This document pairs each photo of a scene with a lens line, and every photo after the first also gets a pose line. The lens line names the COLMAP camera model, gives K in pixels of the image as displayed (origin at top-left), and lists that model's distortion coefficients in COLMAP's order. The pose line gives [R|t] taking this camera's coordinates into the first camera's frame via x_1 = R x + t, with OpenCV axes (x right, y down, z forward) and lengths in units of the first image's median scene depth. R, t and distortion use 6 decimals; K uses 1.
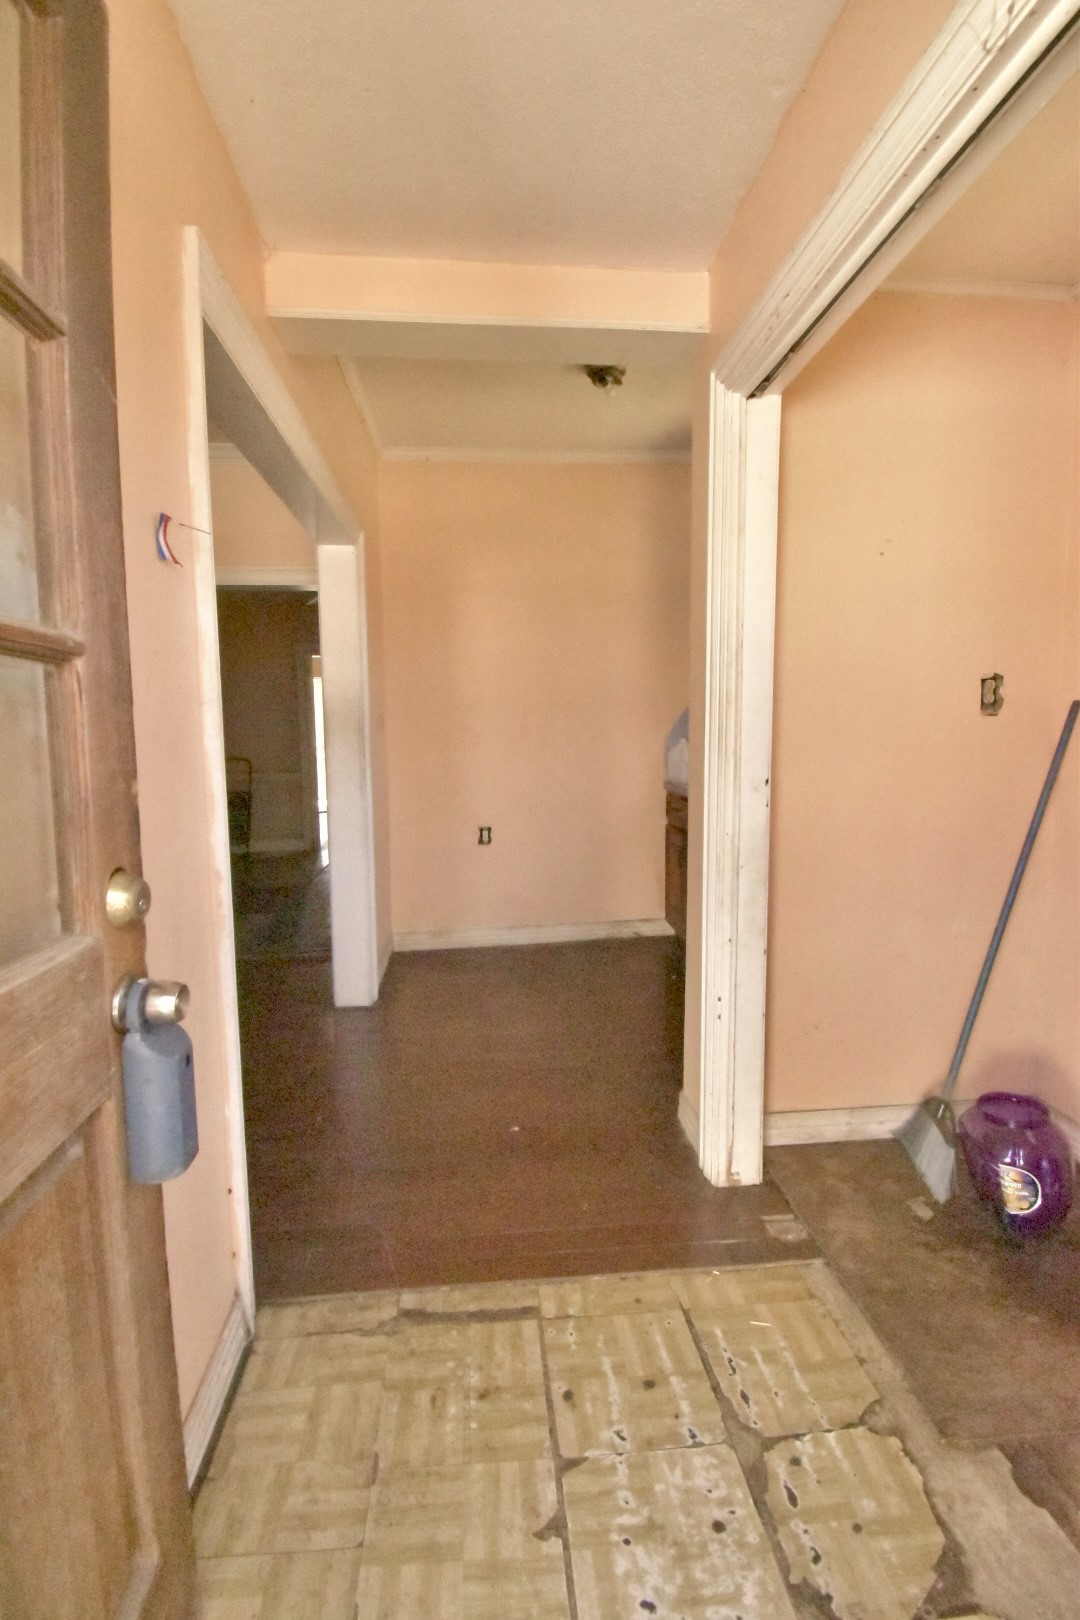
lens RADIAL K [[714.4, 0, 540.0], [0, 714.4, 810.0], [0, 0, 1]] dist [0.012527, -0.022160]
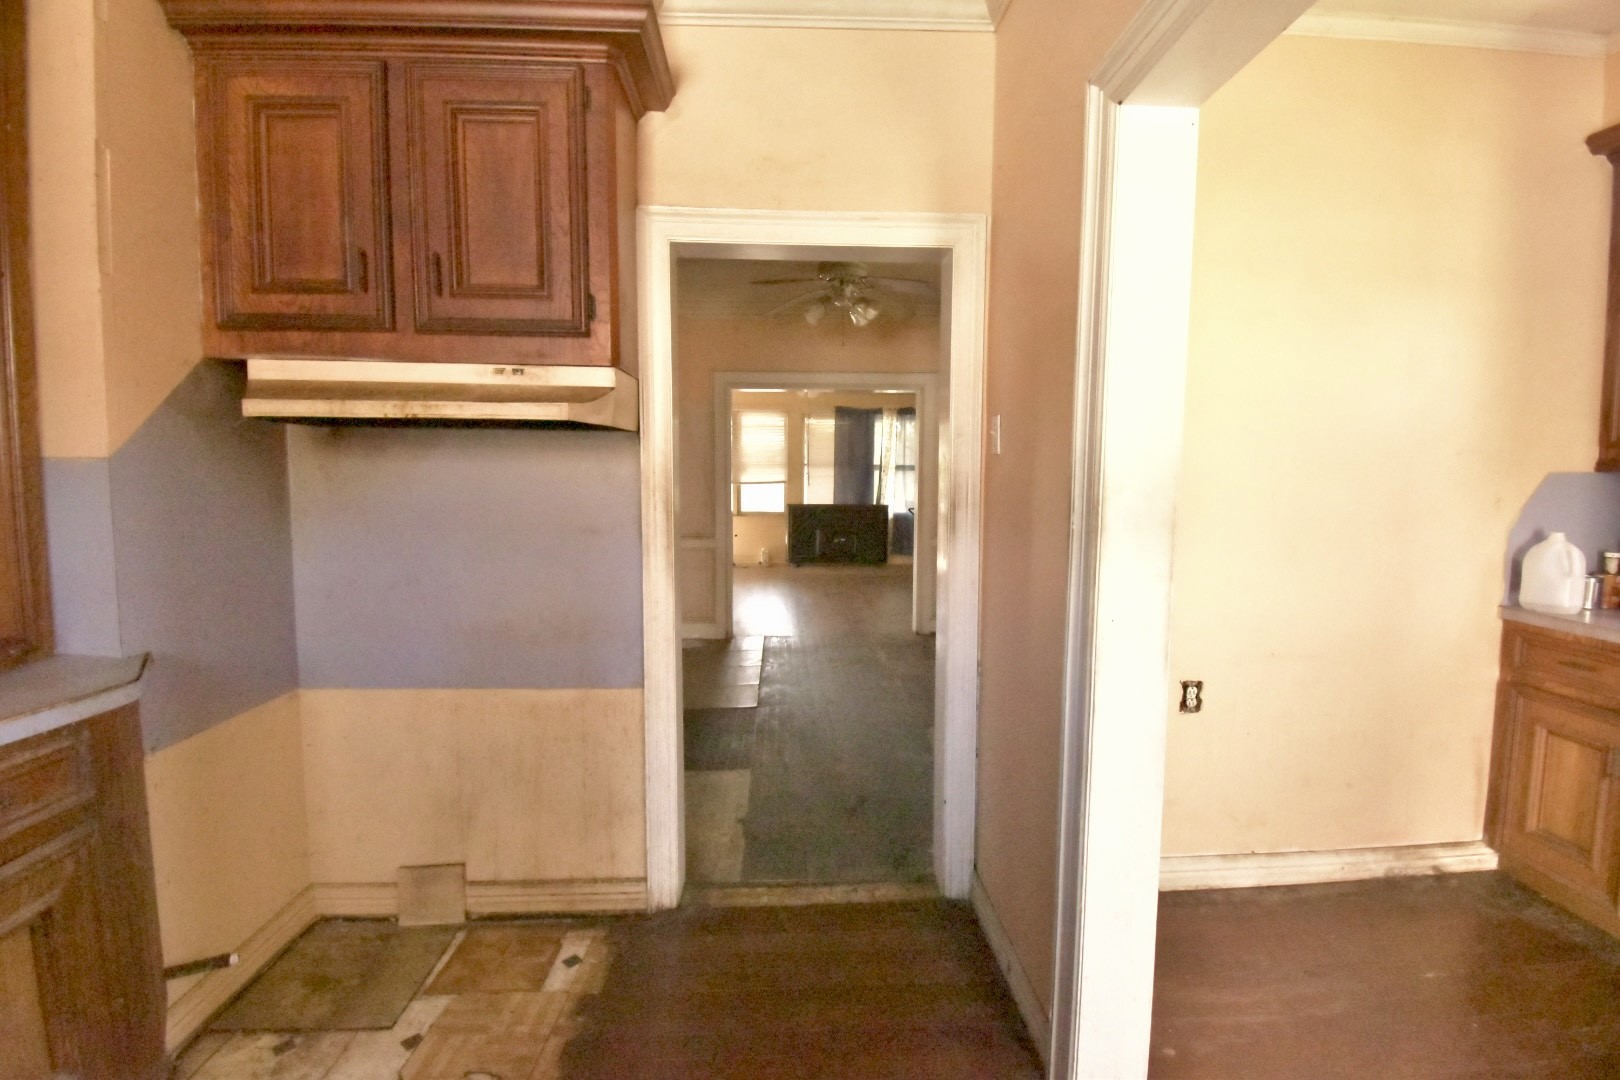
lens RADIAL K [[714.4, 0, 817.3], [0, 714.4, 532.0], [0, 0, 1]] dist [0.012527, -0.022160]
pose [[0.998774, 0.017661, -0.046249, -0.347493], [-0.019194, 0.999274, -0.032905, -0.069174], [0.045634, 0.033753, 0.998388, 0.417447]]
